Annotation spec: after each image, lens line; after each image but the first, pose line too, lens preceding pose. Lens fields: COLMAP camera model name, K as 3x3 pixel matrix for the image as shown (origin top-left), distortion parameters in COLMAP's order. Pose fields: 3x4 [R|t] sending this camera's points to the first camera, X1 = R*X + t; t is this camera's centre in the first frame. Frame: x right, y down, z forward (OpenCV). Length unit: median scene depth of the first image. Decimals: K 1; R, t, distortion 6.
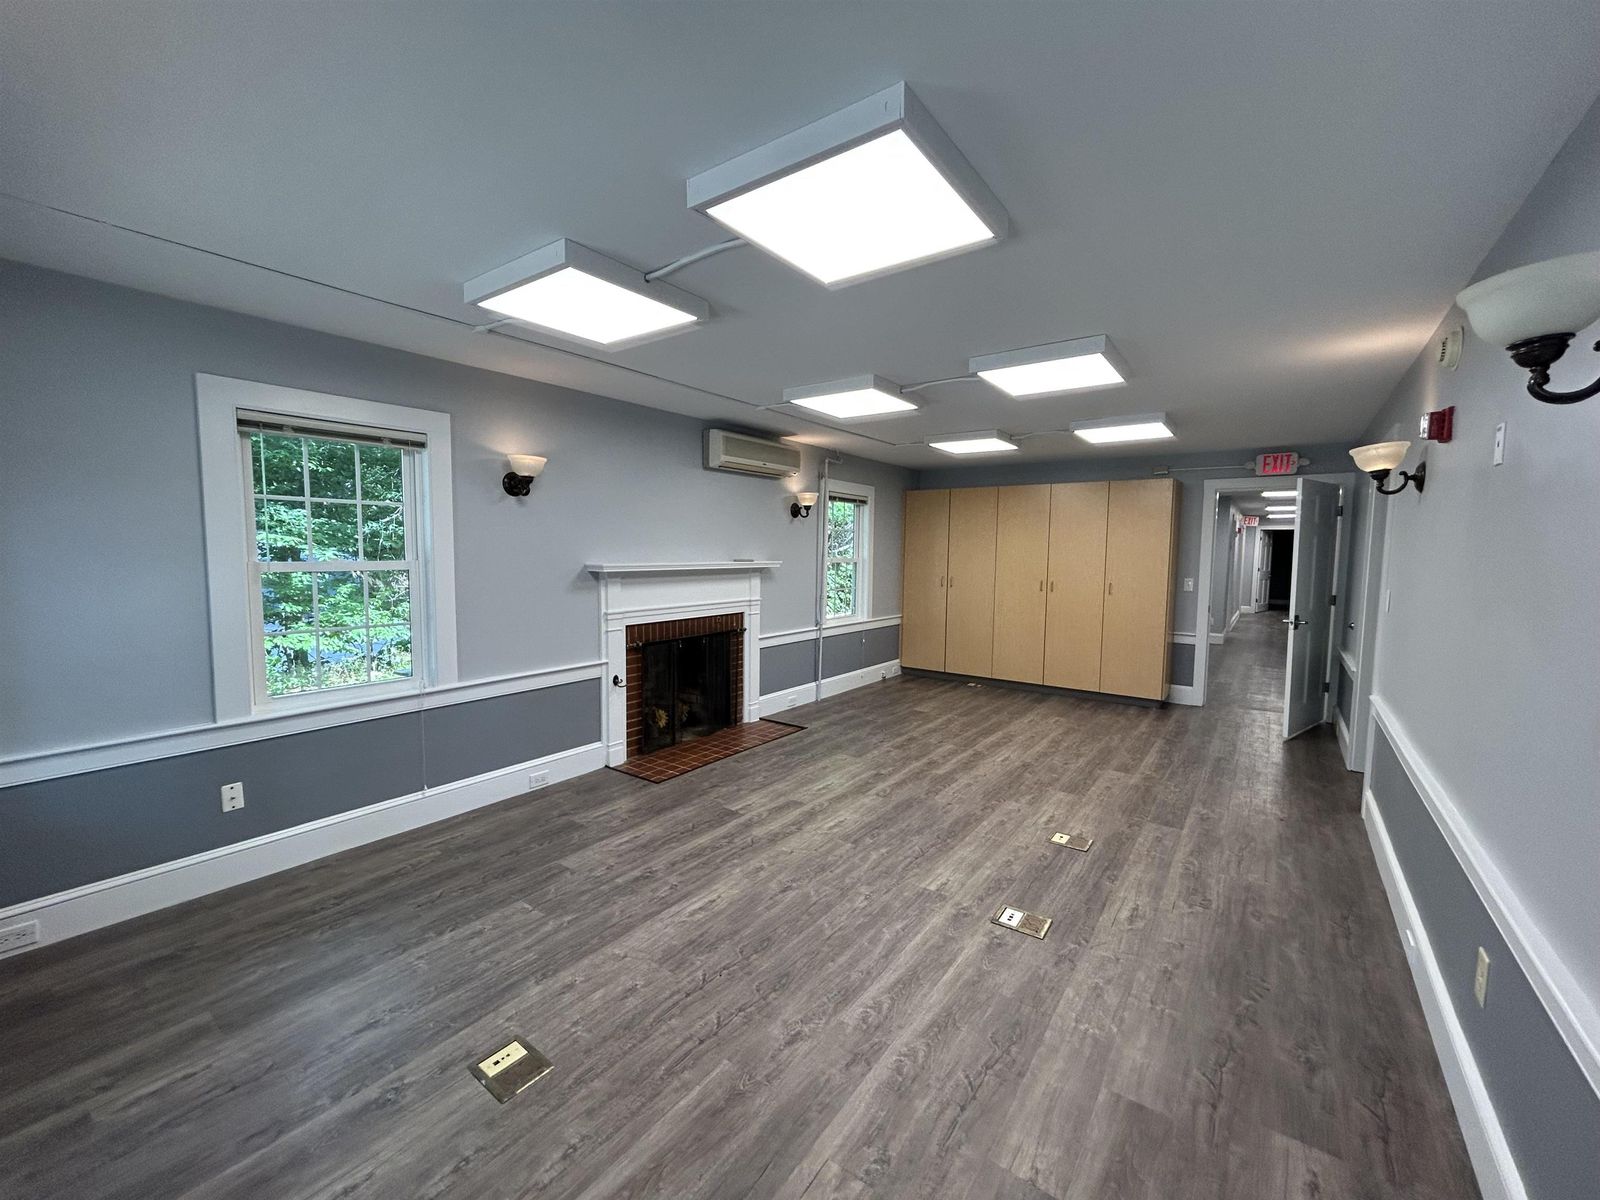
lens RADIAL K [[647.2, 0, 795.0], [0, 647.2, 598.8], [0, 0, 1]] dist [-0.000726, 0.000394]
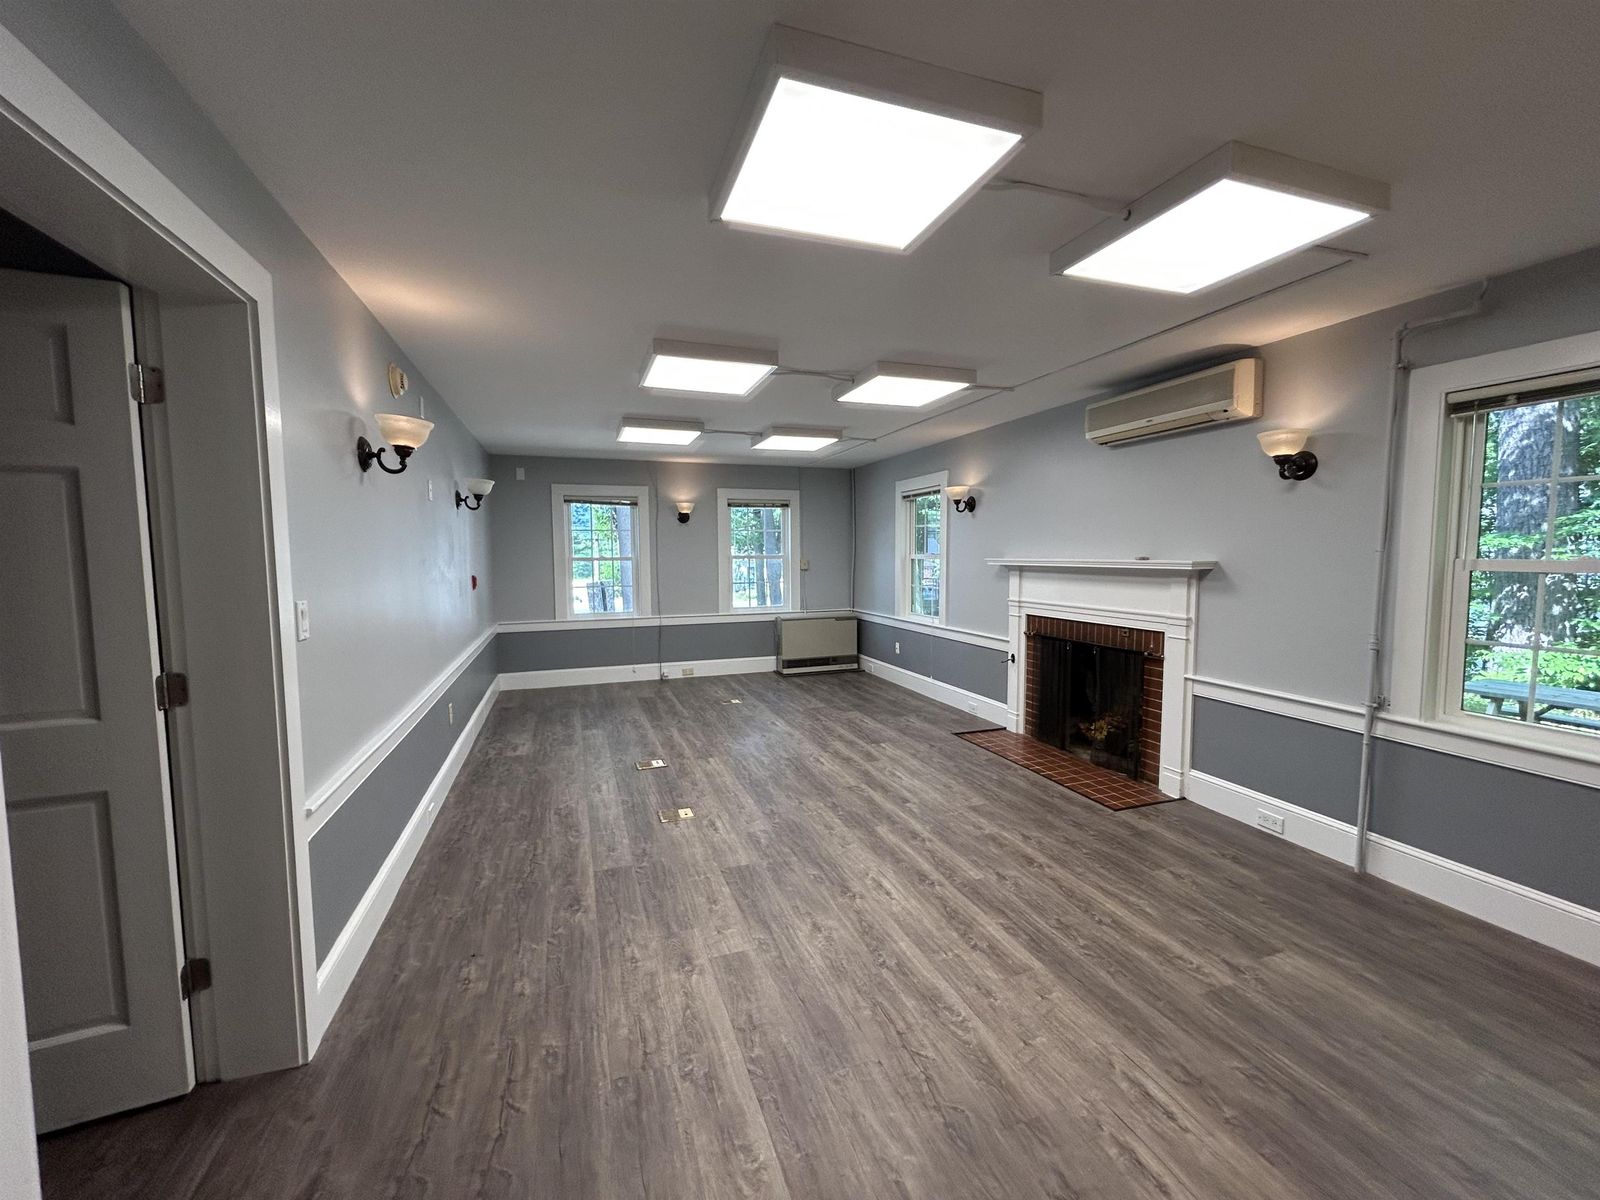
lens RADIAL K [[647.2, 0, 800.3], [0, 647.2, 595.2], [0, 0, 1]] dist [-0.000726, 0.000394]
pose [[-0.555366, 0.046884, -0.830283, 0.937717], [-0.067906, 0.992519, 0.101467, -0.082648], [0.828829, 0.112733, -0.548027, 1.361201]]
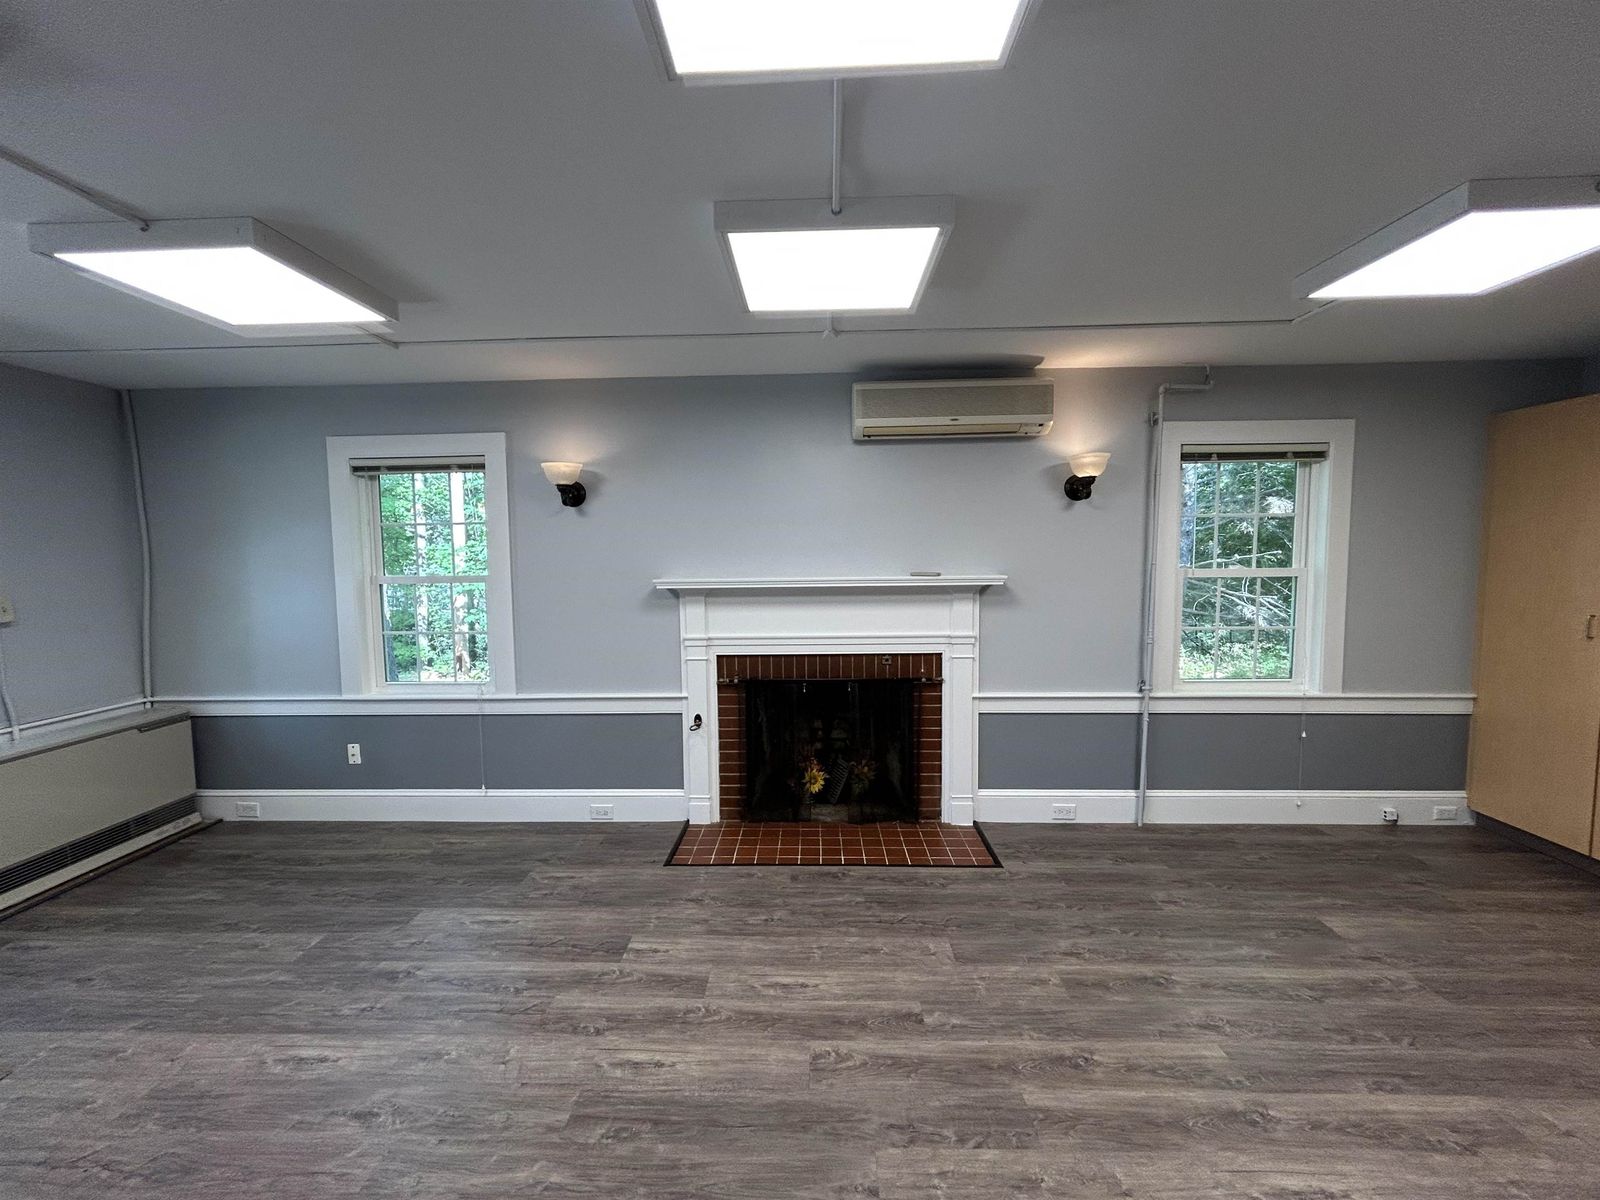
lens RADIAL K [[647.2, 0, 799.4], [0, 647.2, 599.4], [0, 0, 1]] dist [-0.000726, 0.000394]
pose [[0.569435, 0.042168, -0.820954, 0.480134], [-0.046232, 0.998746, 0.019232, -0.050988], [0.820736, 0.027003, 0.570670, 0.658545]]
